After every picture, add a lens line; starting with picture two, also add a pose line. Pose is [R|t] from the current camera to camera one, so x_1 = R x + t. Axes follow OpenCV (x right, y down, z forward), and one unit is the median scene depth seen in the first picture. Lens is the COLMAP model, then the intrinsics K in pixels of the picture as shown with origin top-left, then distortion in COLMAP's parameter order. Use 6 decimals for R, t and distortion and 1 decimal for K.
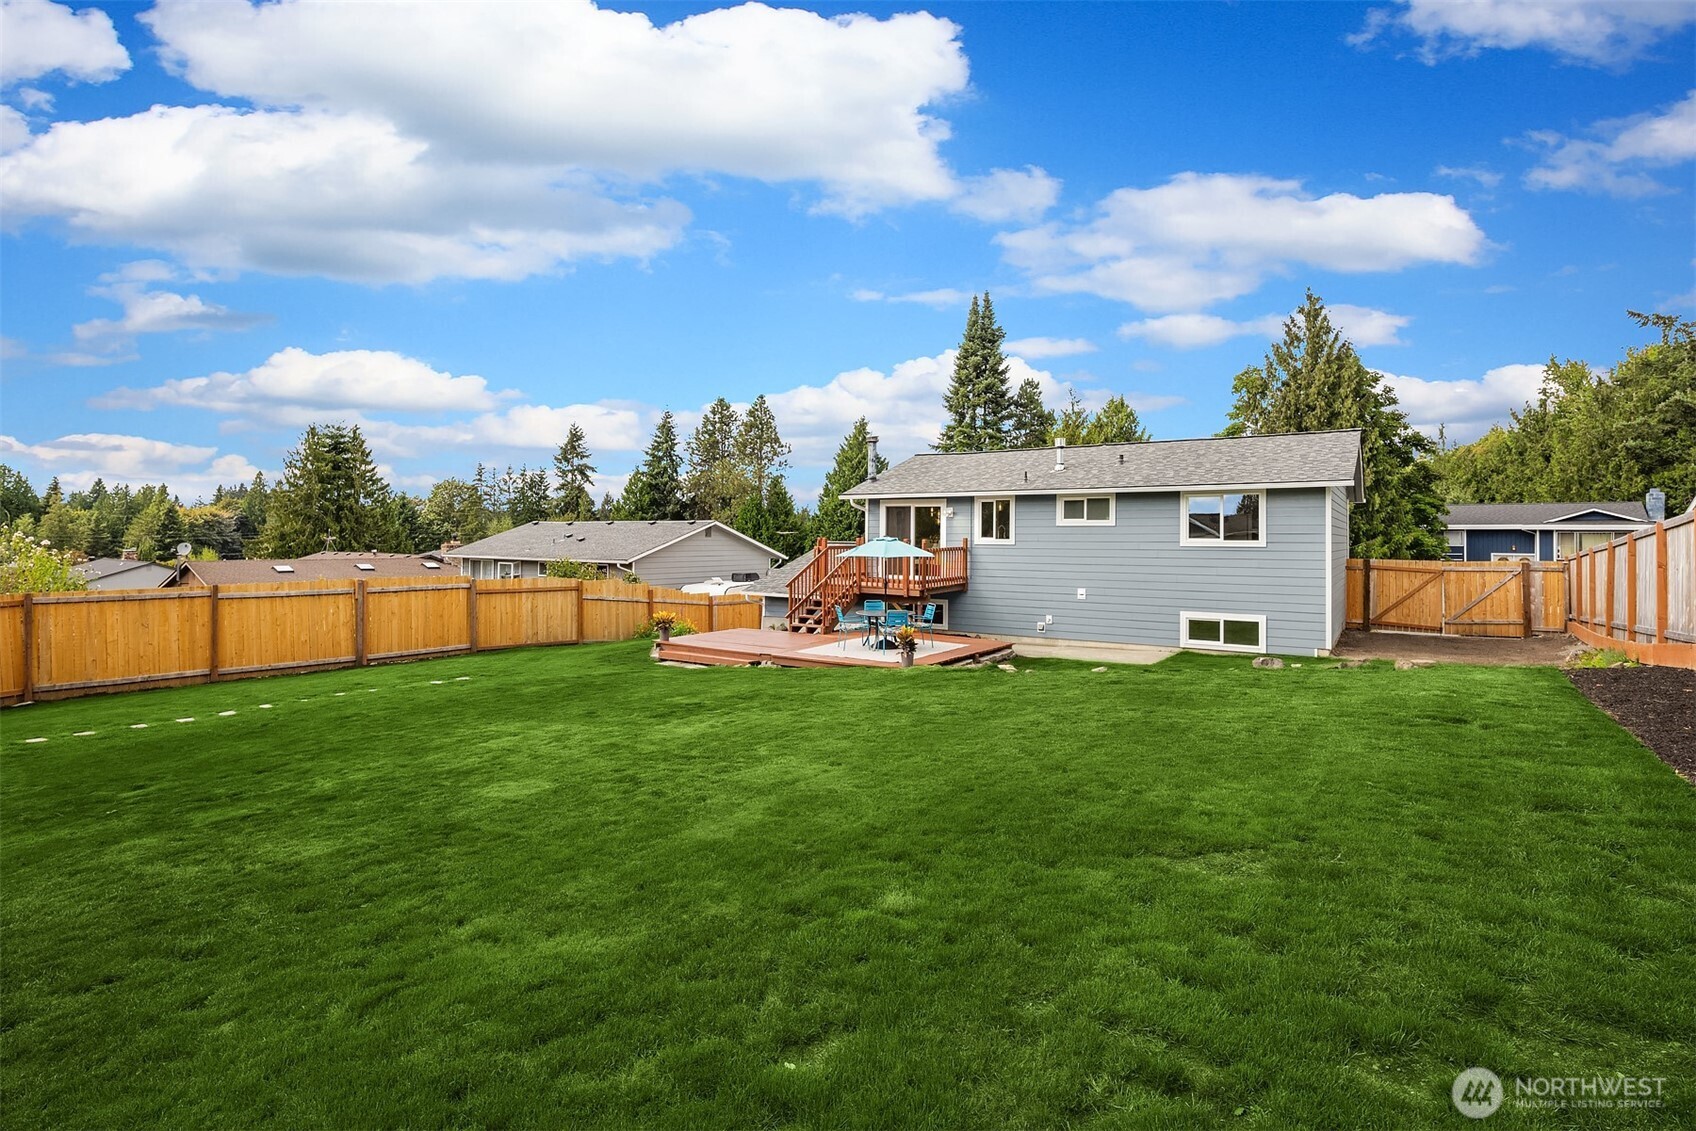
lens RADIAL K [[825.0, 0, 847.8], [0, 825.0, 526.1], [0, 0, 1]] dist [0.007552, -0.000618]
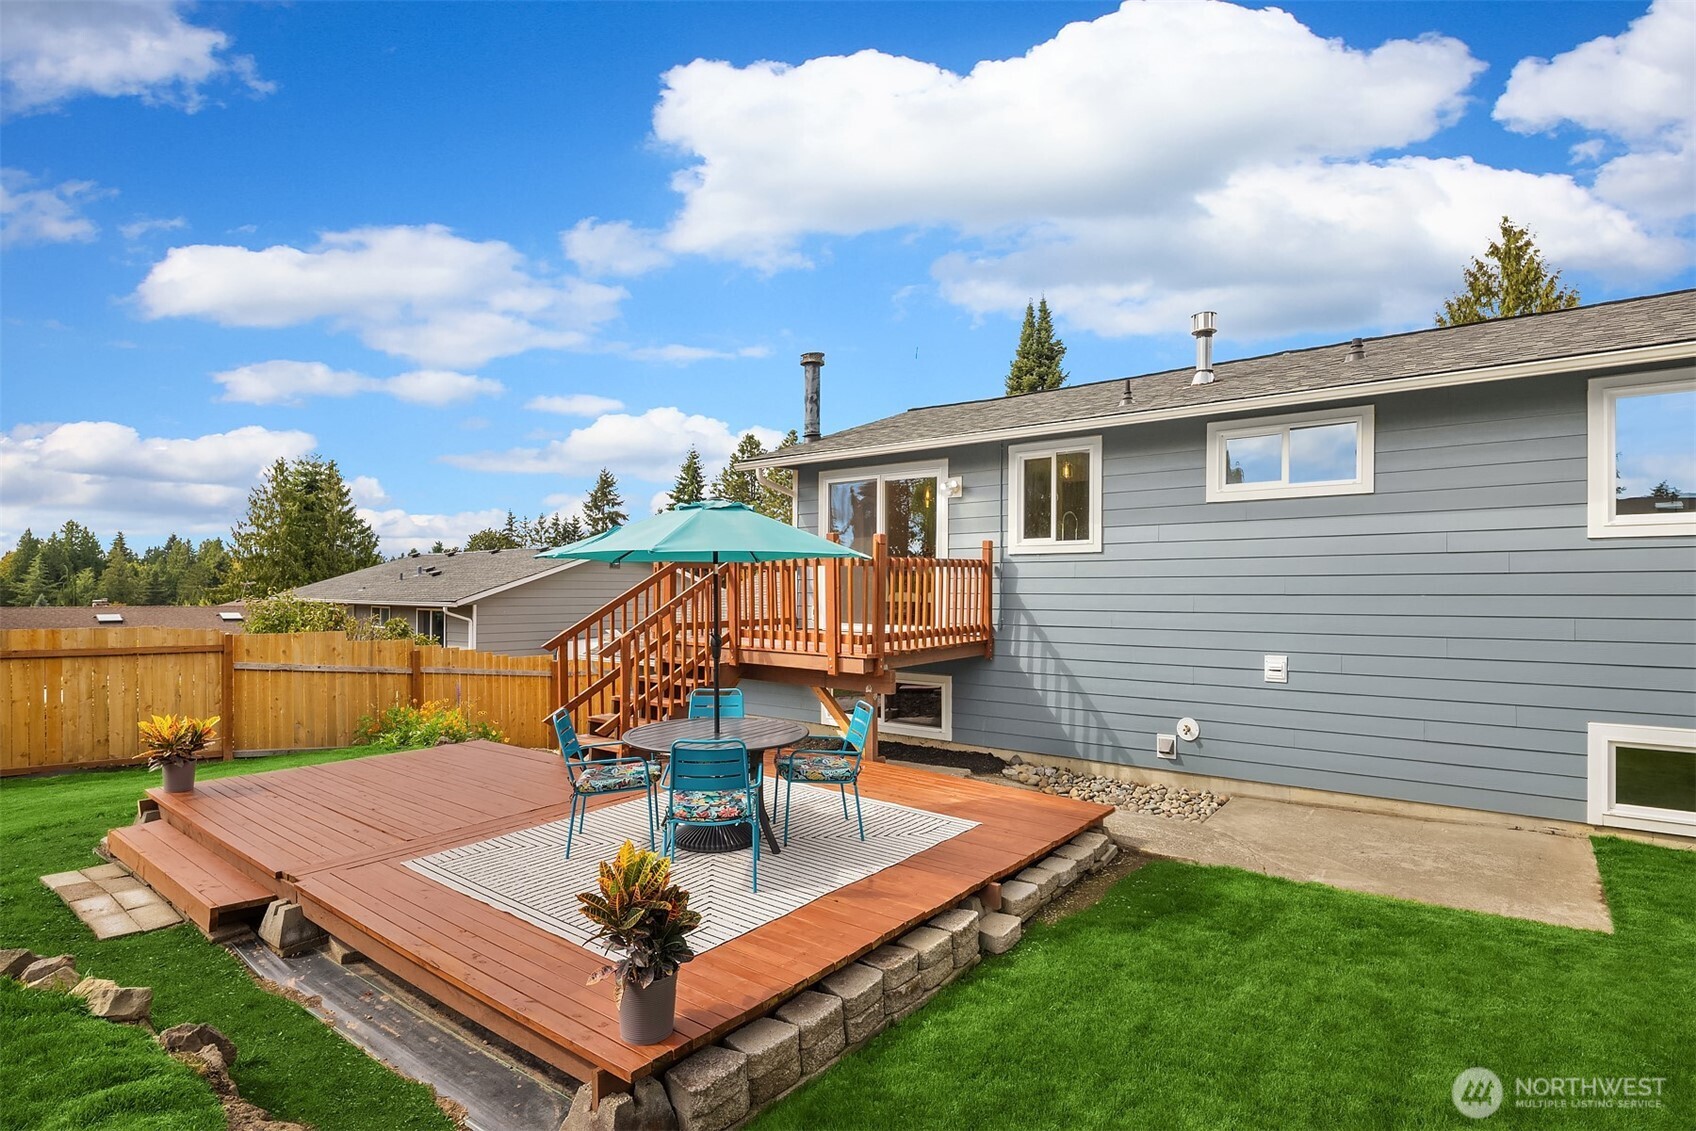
lens RADIAL K [[823.4, 0, 848.0], [0, 823.4, 587.9], [0, 0, 1]] dist [0.001198, -0.000259]
pose [[0.997658, -0.003166, -0.068327, 0.088810], [0.003817, 0.999949, 0.009397, 0.032907], [0.068294, -0.009636, 0.997619, 0.500832]]
